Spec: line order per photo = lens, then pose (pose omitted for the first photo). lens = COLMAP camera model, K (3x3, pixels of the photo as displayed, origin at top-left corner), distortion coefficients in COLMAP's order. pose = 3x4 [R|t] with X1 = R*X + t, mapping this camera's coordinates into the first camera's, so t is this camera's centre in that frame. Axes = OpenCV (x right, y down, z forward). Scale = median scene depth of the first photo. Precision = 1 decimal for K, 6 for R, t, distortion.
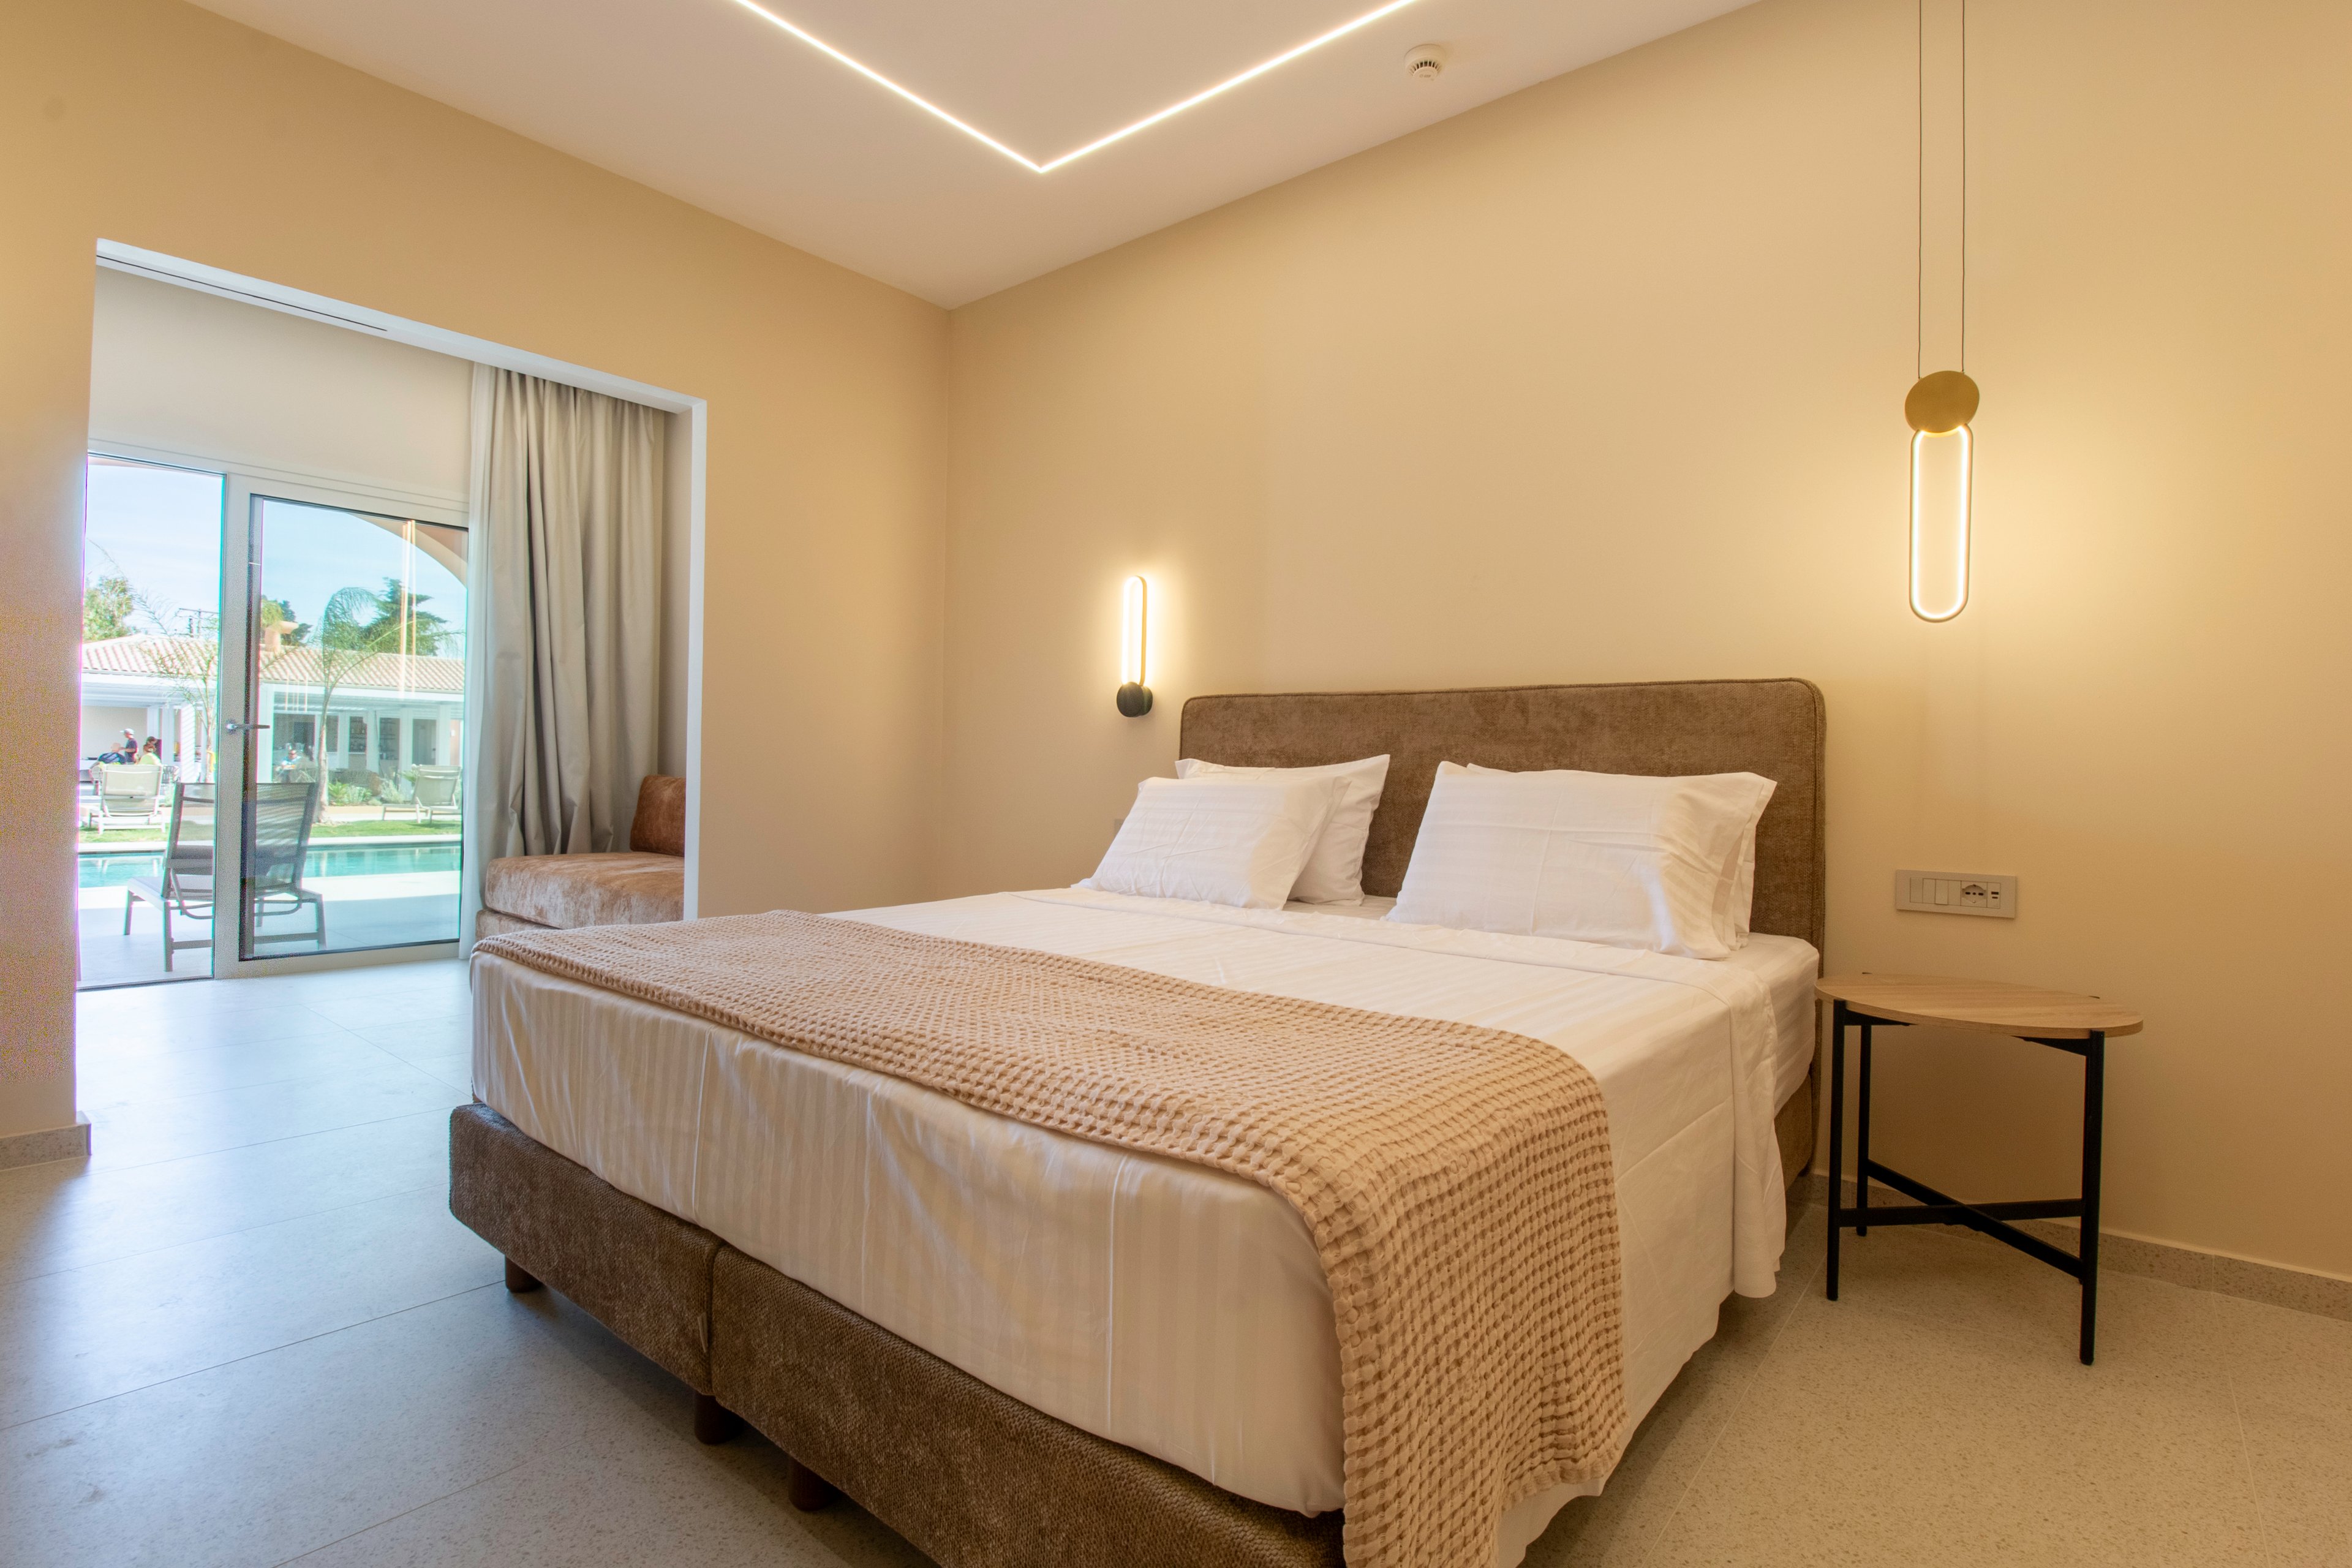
lens RADIAL K [[1122.3, 0, 1176.0], [0, 1122.3, 784.0], [0, 0, 1]] dist [0.001497, -0.015284]
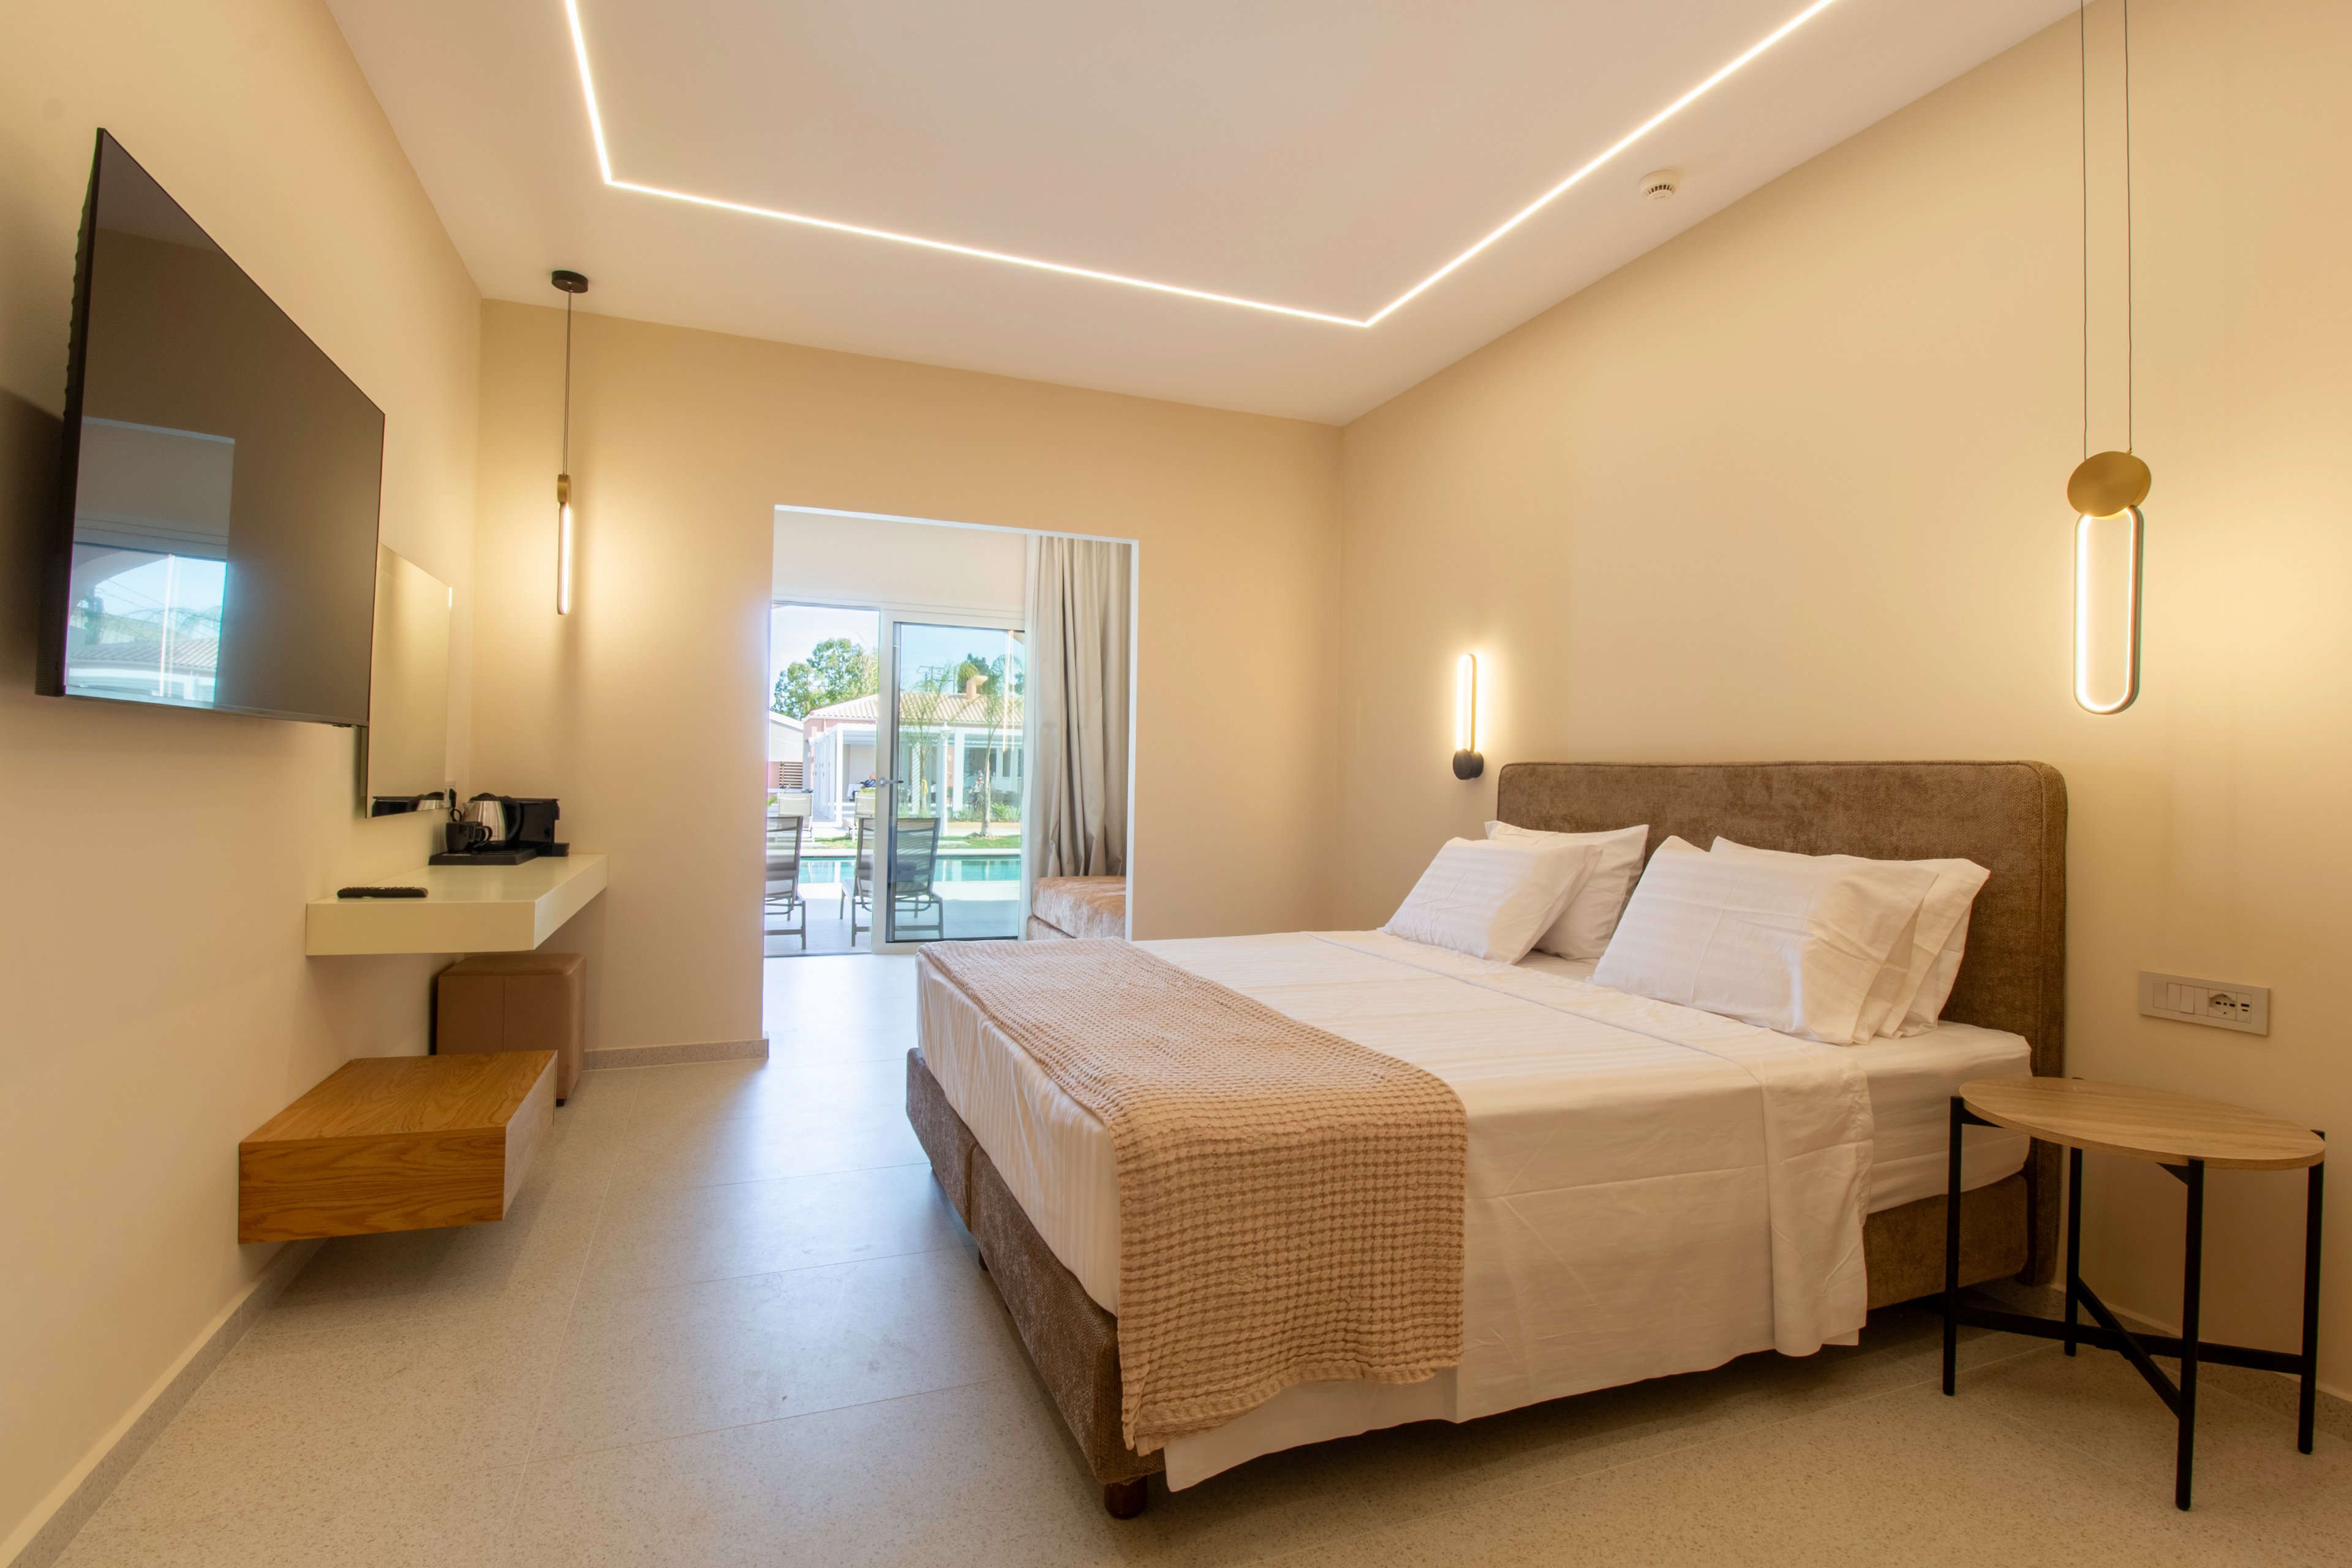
lens RADIAL K [[1179.4, 0, 1210.6], [0, 1179.4, 769.4], [0, 0, 1]] dist [-0.000946, -0.016594]
pose [[0.872101, -0.003150, -0.489315, 0.398180], [-0.006744, 0.999807, -0.018455, -0.058665], [0.489279, 0.019394, 0.871912, -0.190964]]
